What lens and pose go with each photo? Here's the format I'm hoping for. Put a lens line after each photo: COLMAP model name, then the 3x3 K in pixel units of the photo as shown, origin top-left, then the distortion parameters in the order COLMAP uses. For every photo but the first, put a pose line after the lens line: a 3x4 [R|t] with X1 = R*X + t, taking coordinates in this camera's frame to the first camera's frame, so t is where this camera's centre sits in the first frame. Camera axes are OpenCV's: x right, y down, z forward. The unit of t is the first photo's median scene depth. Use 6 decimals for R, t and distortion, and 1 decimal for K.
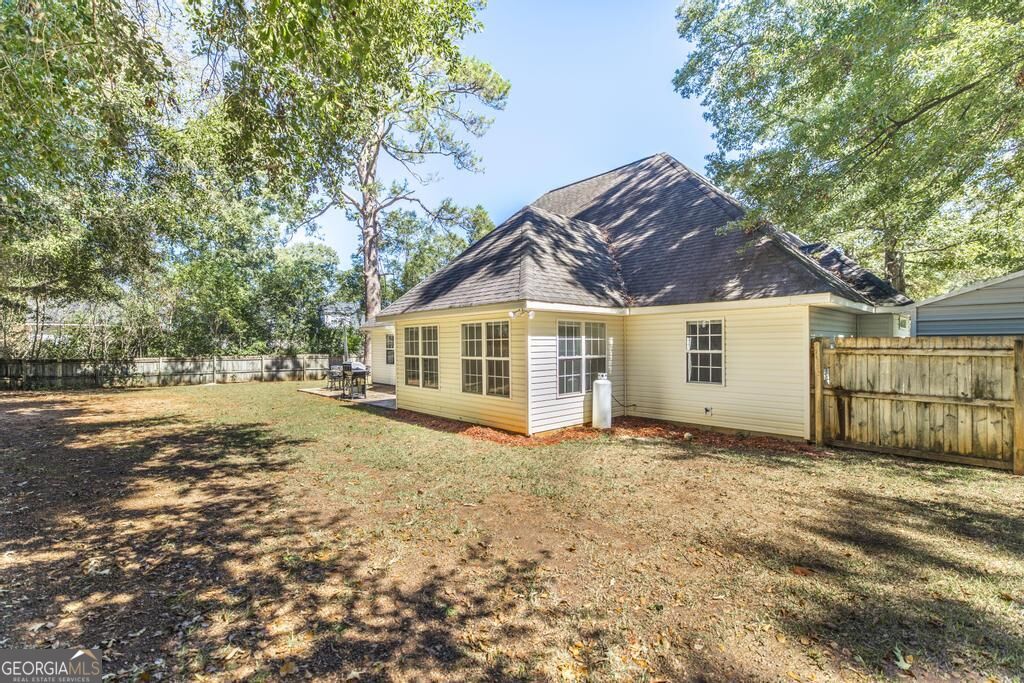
lens RADIAL K [[446.1, 0, 510.4], [0, 446.1, 345.0], [0, 0, 1]] dist [-0.002943, -0.000541]
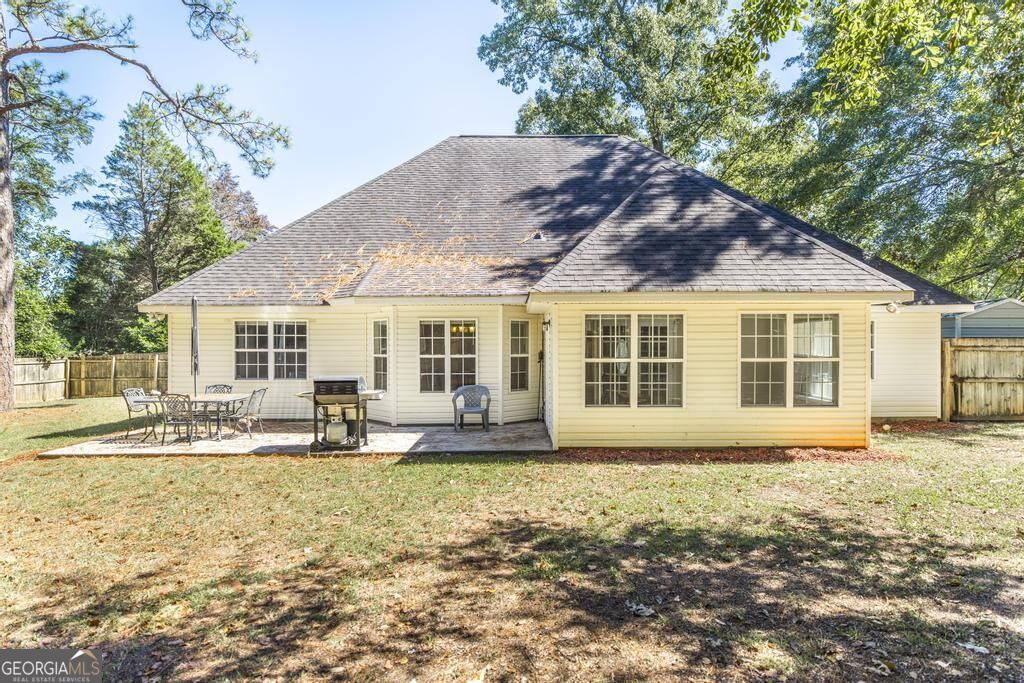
lens RADIAL K [[547.7, 0, 510.7], [0, 547.7, 342.6], [0, 0, 1]] dist [-0.014318, -0.000018]
pose [[0.677290, 0.001463, 0.735715, -1.165181], [-0.001597, 0.999999, -0.000519, -0.000934], [-0.735715, -0.000823, 0.677291, 0.761620]]
